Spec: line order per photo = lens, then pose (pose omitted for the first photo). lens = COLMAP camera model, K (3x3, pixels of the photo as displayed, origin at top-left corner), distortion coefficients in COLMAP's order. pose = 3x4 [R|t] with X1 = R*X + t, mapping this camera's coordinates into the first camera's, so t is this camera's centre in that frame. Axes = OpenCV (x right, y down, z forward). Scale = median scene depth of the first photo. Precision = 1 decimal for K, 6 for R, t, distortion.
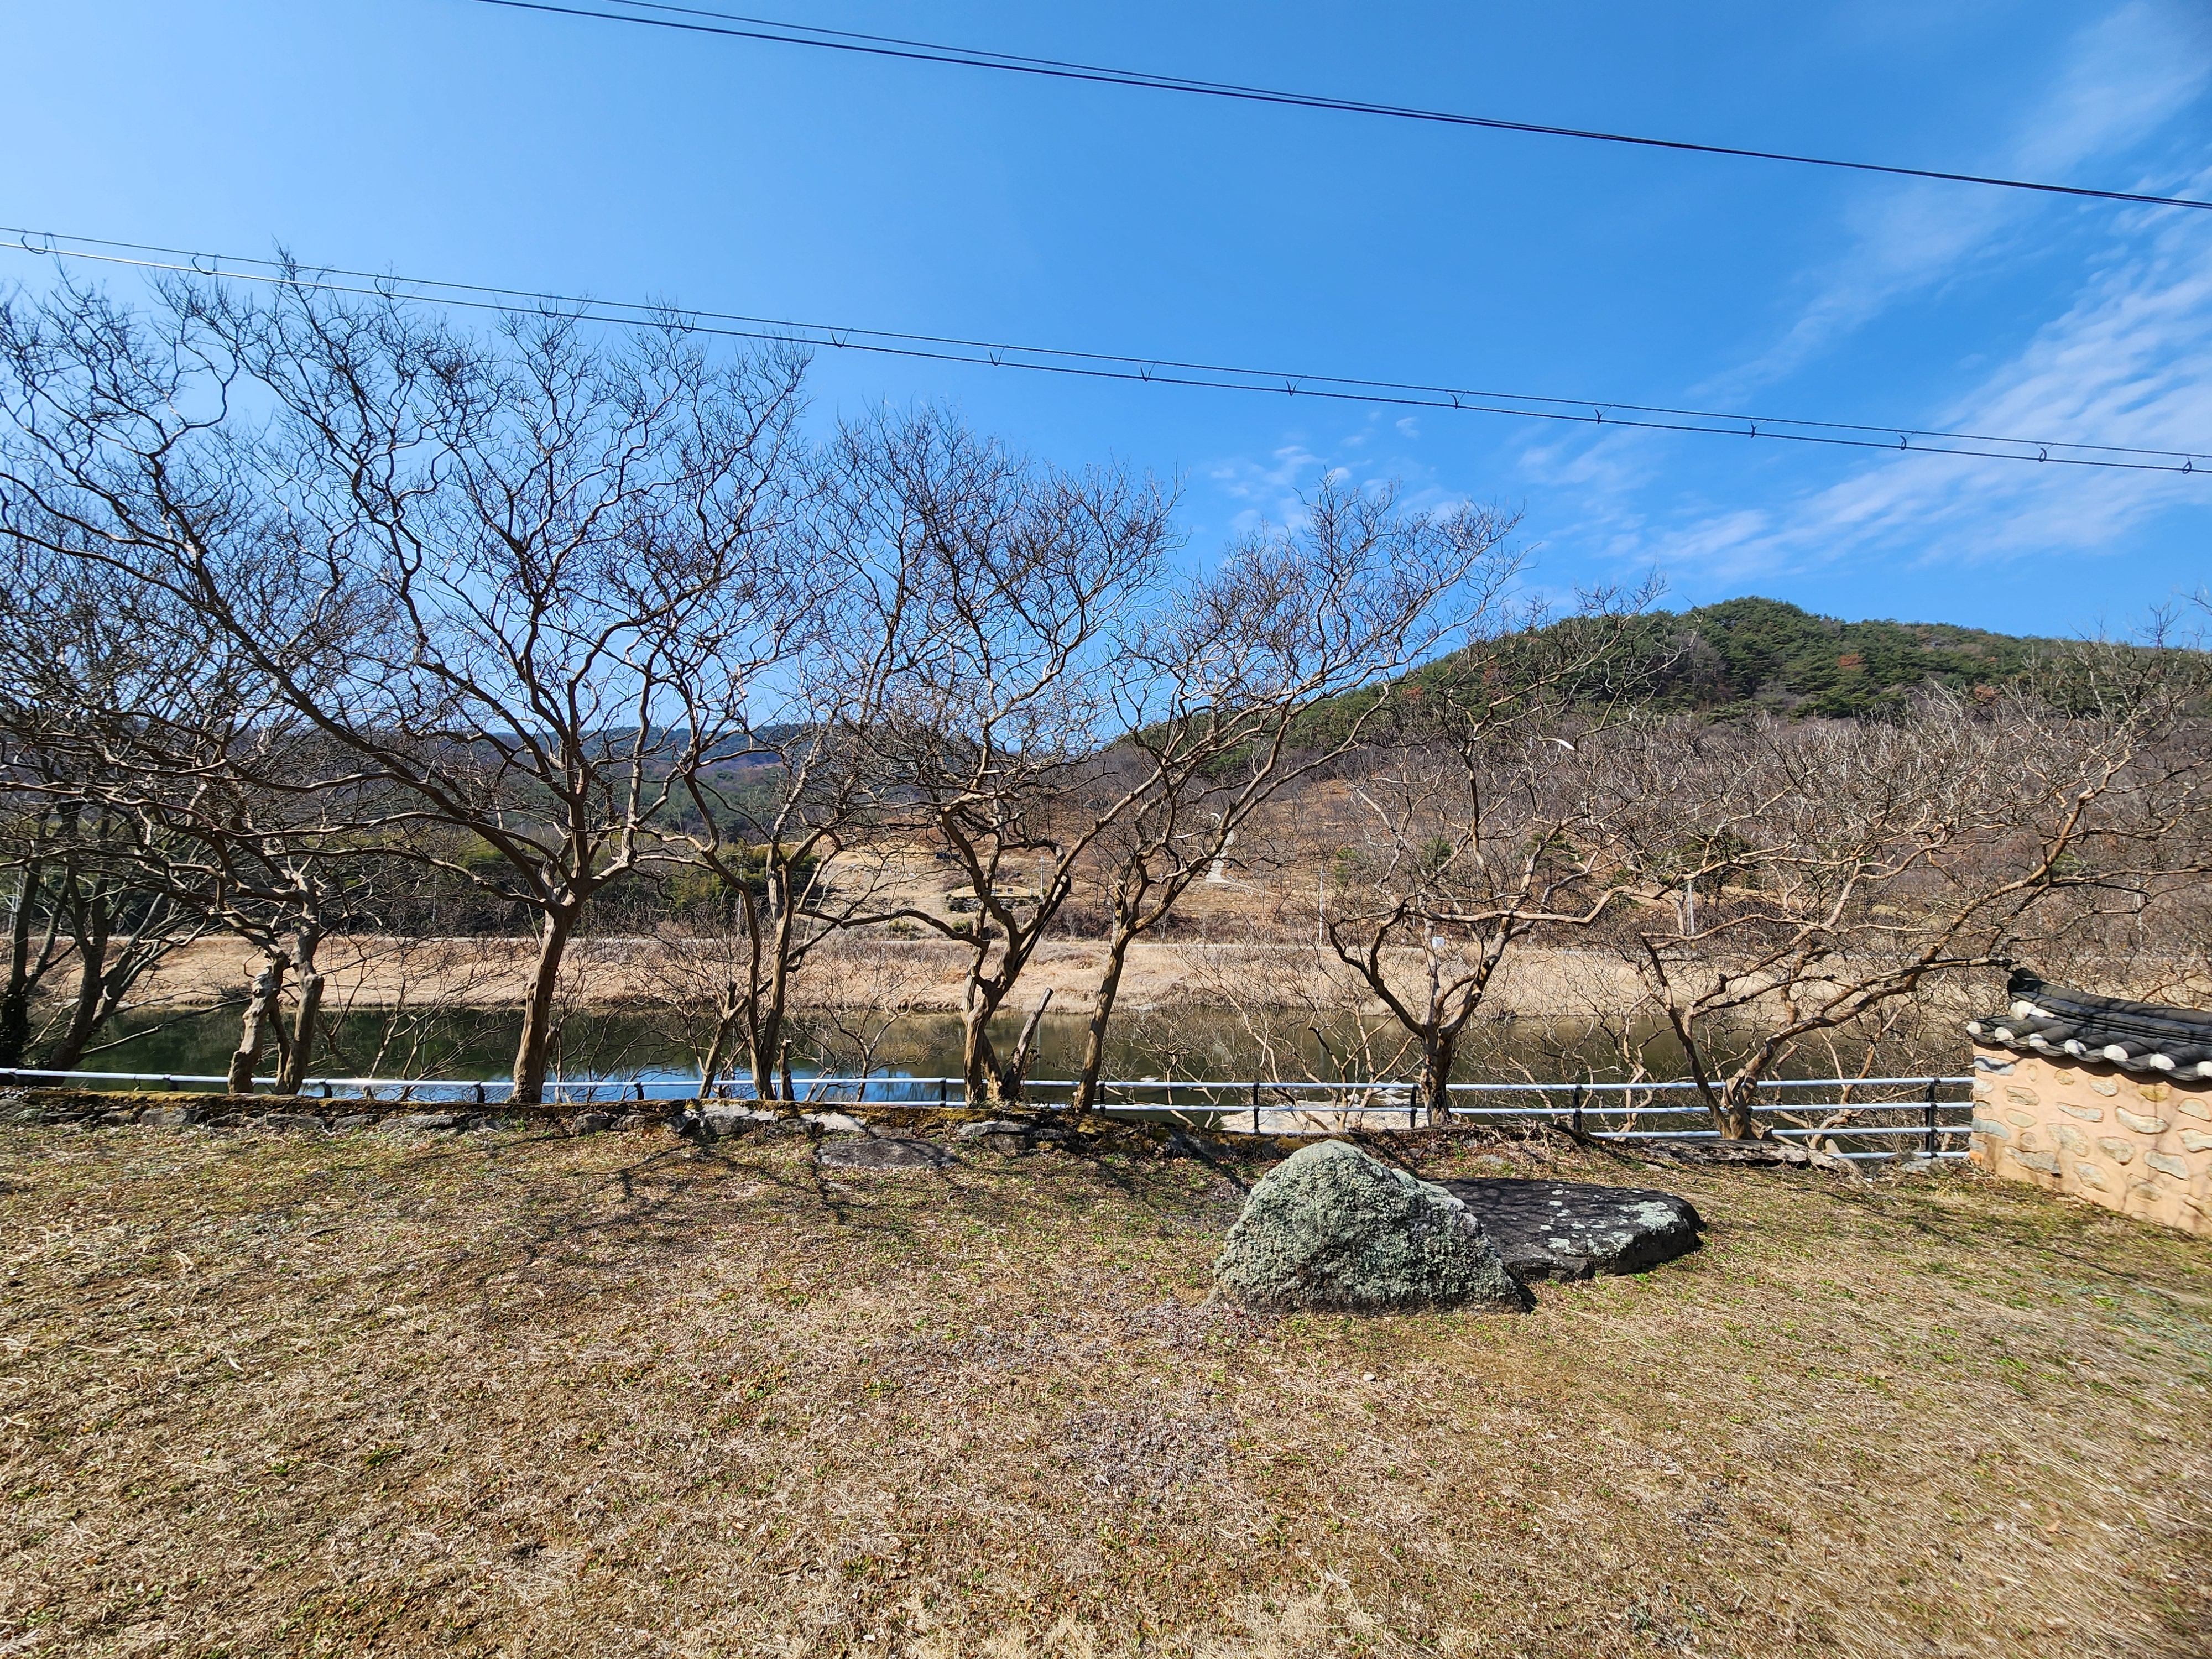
lens RADIAL K [[893.2, 0, 1106.0], [0, 893.2, 829.5], [0, 0, 1]] dist [-0.000796, -0.002970]
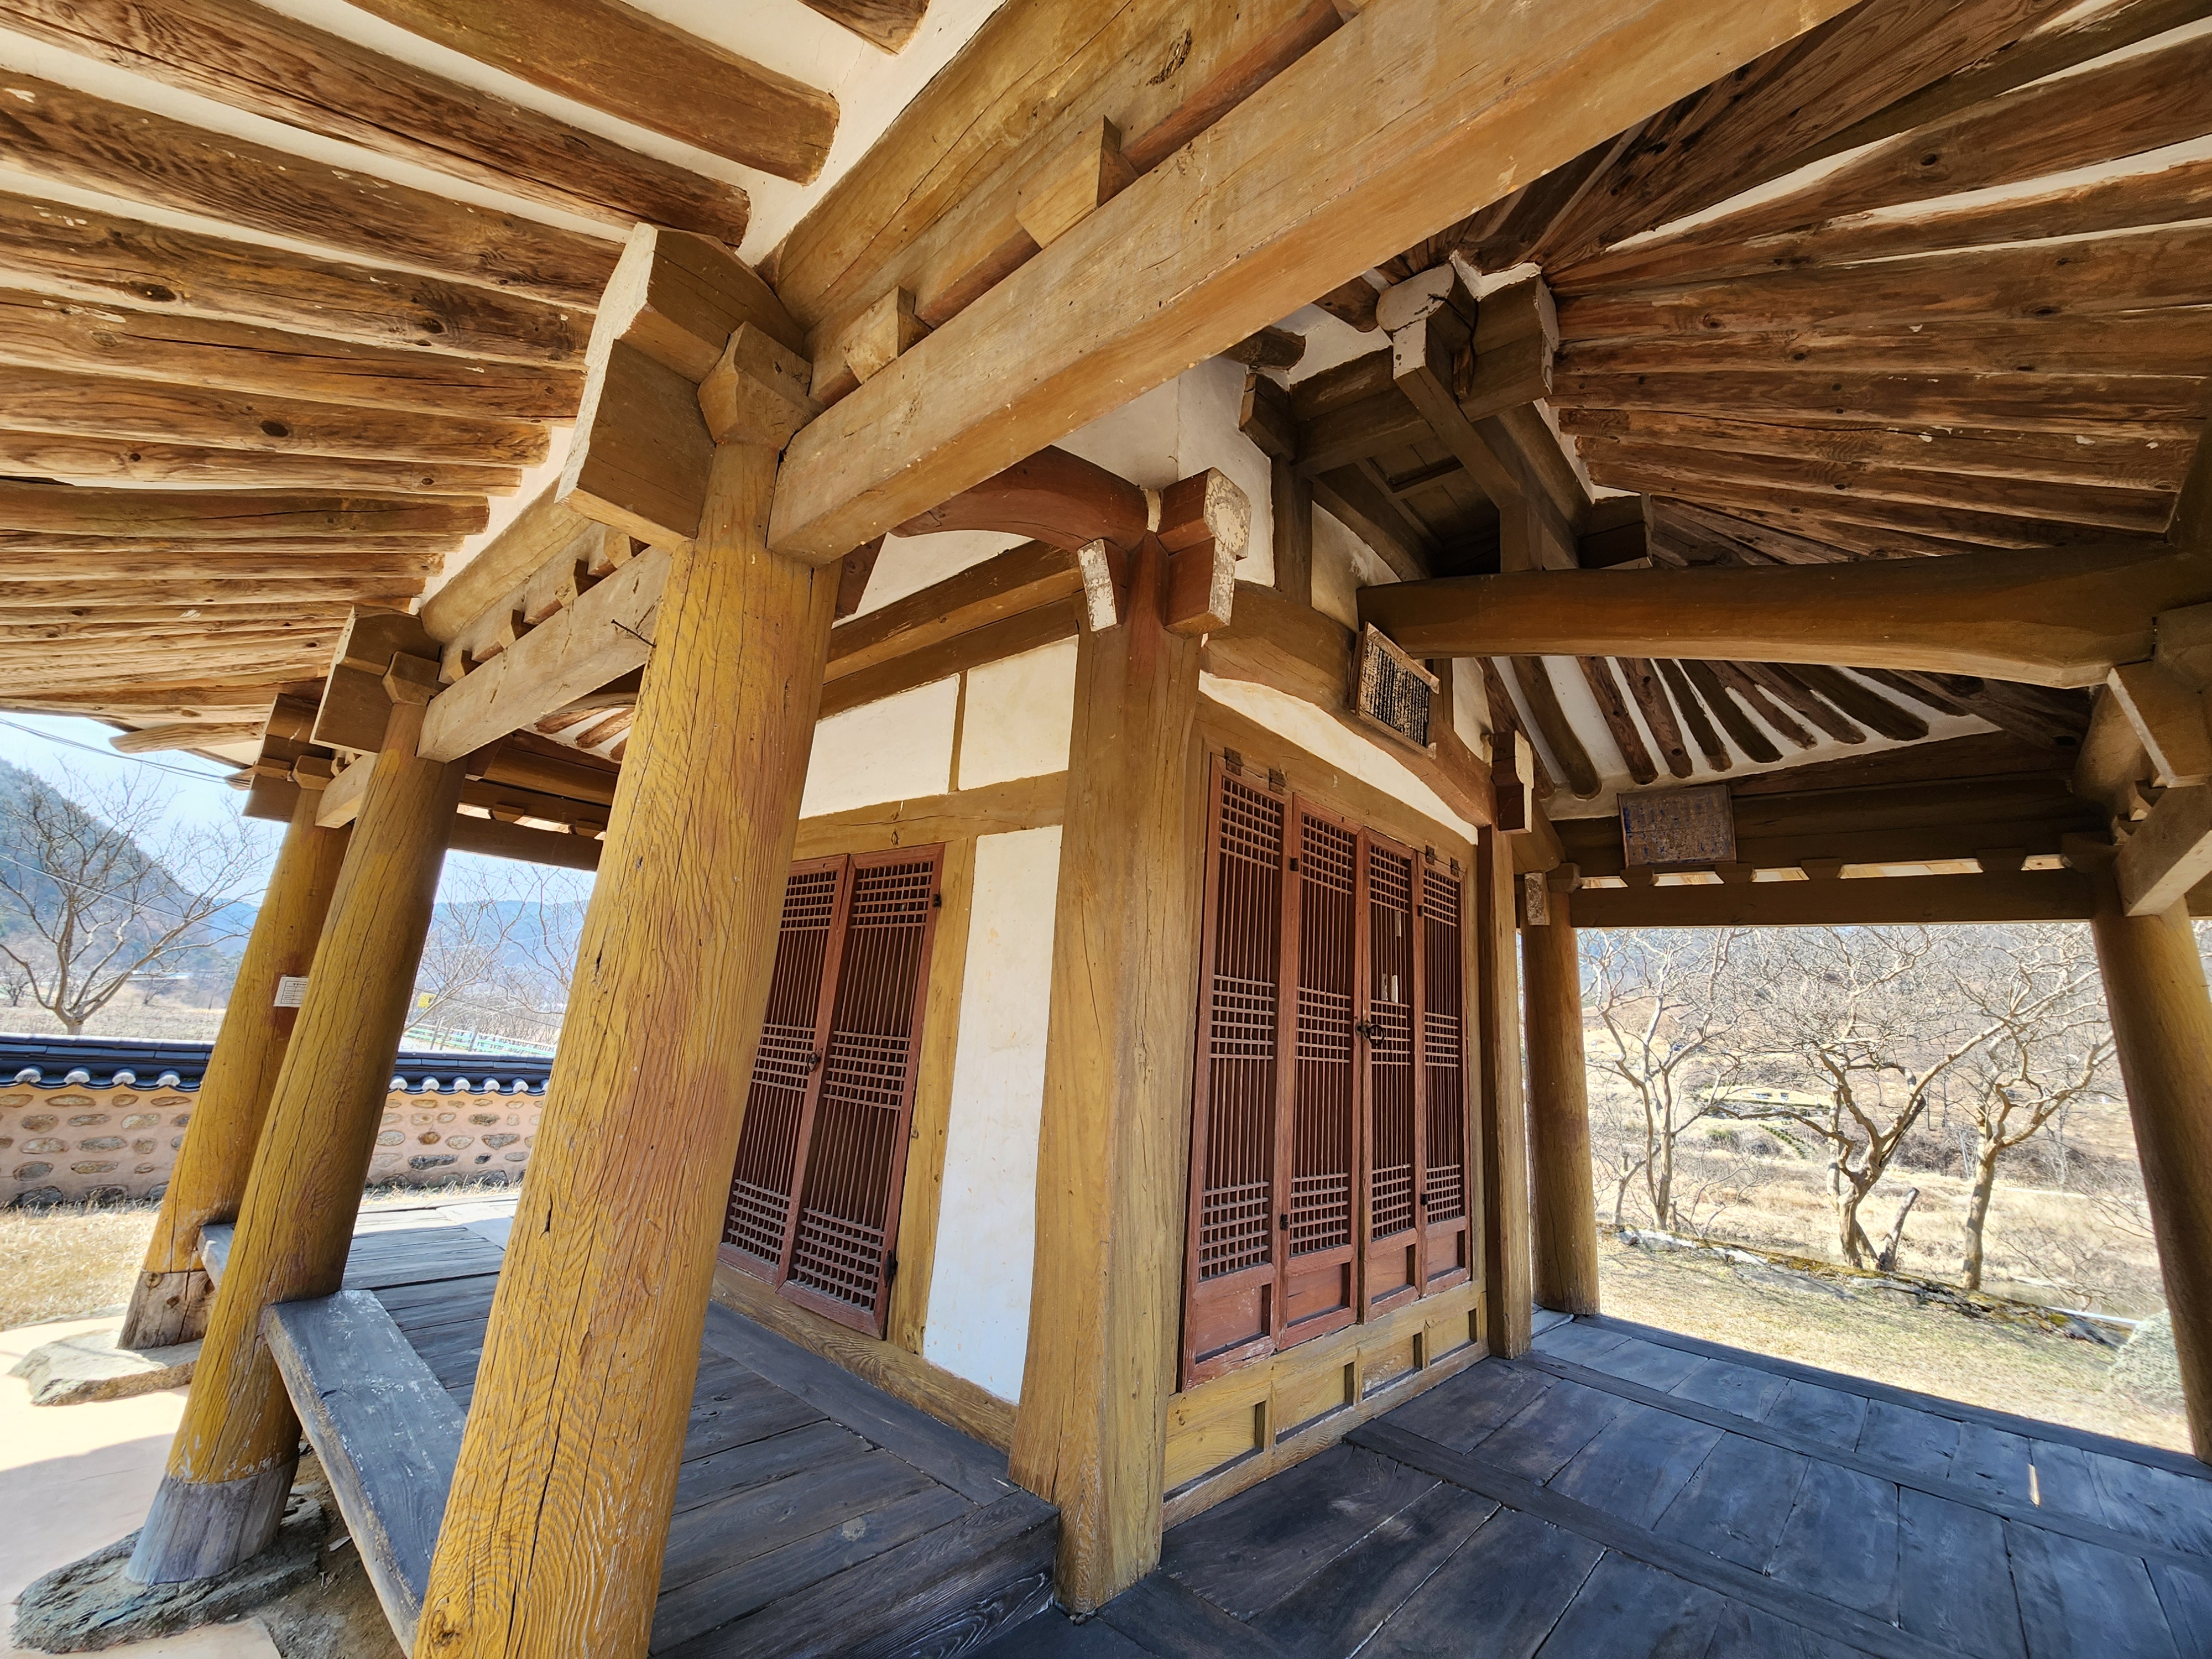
lens RADIAL K [[893.2, 0, 1106.0], [0, 893.2, 829.5], [0, 0, 1]] dist [-0.000796, -0.002970]
pose [[0.741527, -0.117022, -0.660639, -0.023978], [-0.017376, 0.980992, -0.193271, -0.054693], [0.670698, 0.154795, 0.725398, -0.776864]]
